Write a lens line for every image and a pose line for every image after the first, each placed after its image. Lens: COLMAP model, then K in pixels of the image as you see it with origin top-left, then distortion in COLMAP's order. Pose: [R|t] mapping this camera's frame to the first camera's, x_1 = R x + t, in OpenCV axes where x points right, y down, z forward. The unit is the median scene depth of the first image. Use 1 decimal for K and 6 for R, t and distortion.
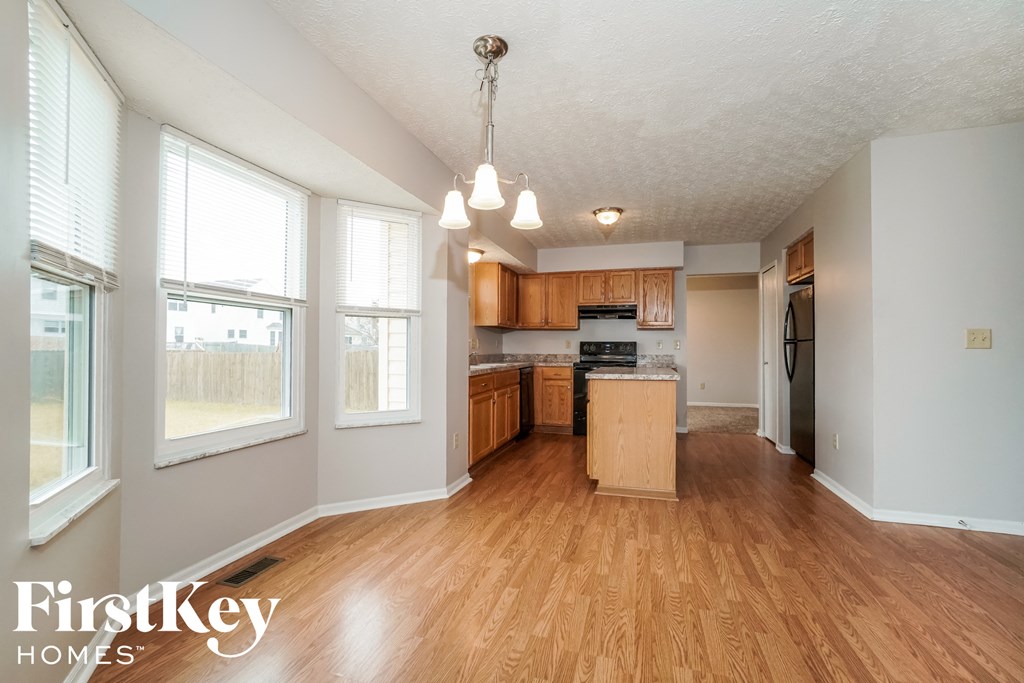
lens RADIAL K [[453.0, 0, 510.3], [0, 453.0, 346.6], [0, 0, 1]] dist [-0.026048, 0.001677]
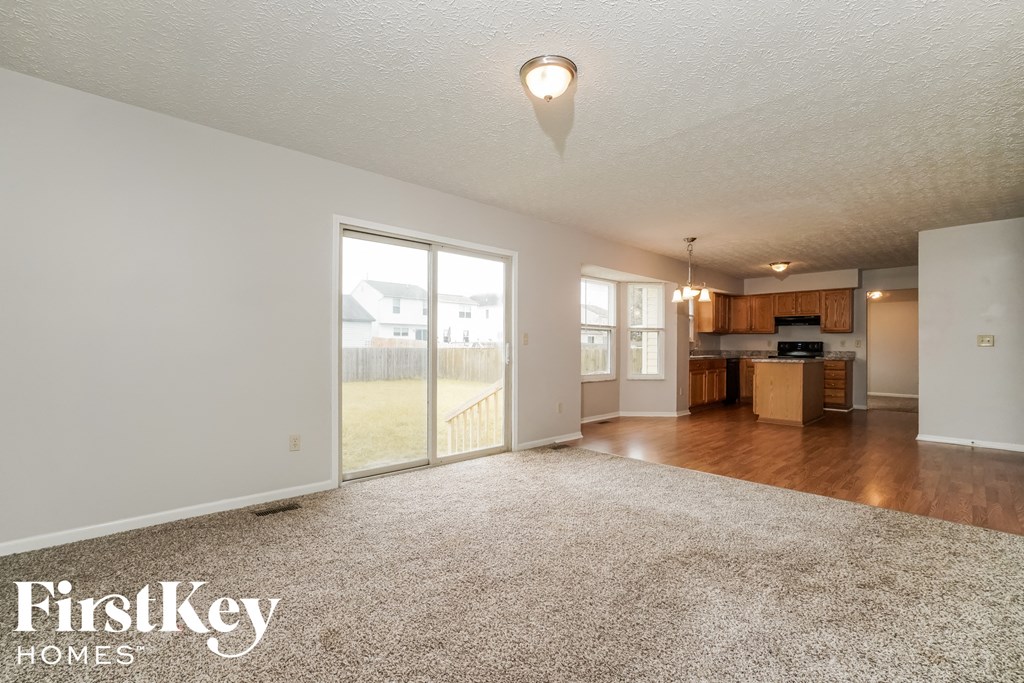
lens RADIAL K [[472.3, 0, 516.4], [0, 472.3, 348.7], [0, 0, 1]] dist [-0.002859, 0.000144]
pose [[0.881504, 0.002374, -0.472171, 0.193626], [0.000992, 0.999976, 0.006879, 0.000407], [0.472176, -0.006533, 0.881480, -1.045323]]
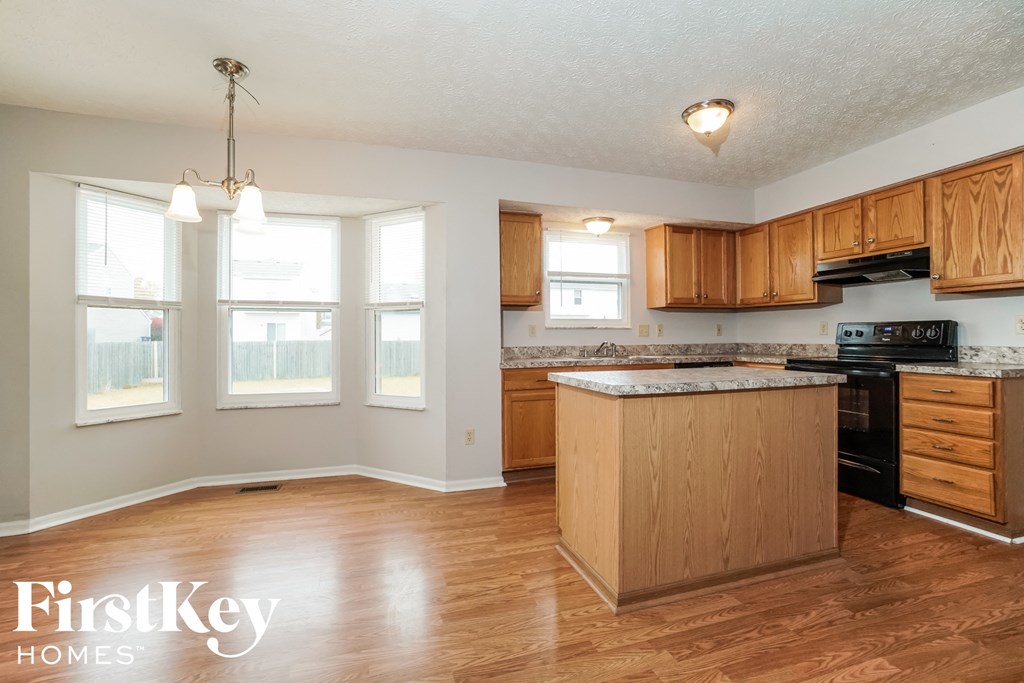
lens RADIAL K [[453.0, 0, 514.1], [0, 453.0, 337.1], [0, 0, 1]] dist [-0.026048, 0.001677]
pose [[0.547686, -0.007851, -0.836647, 0.610477], [0.012332, 0.999923, -0.001310, 0.003526], [0.836593, -0.009600, 0.547740, 0.478734]]
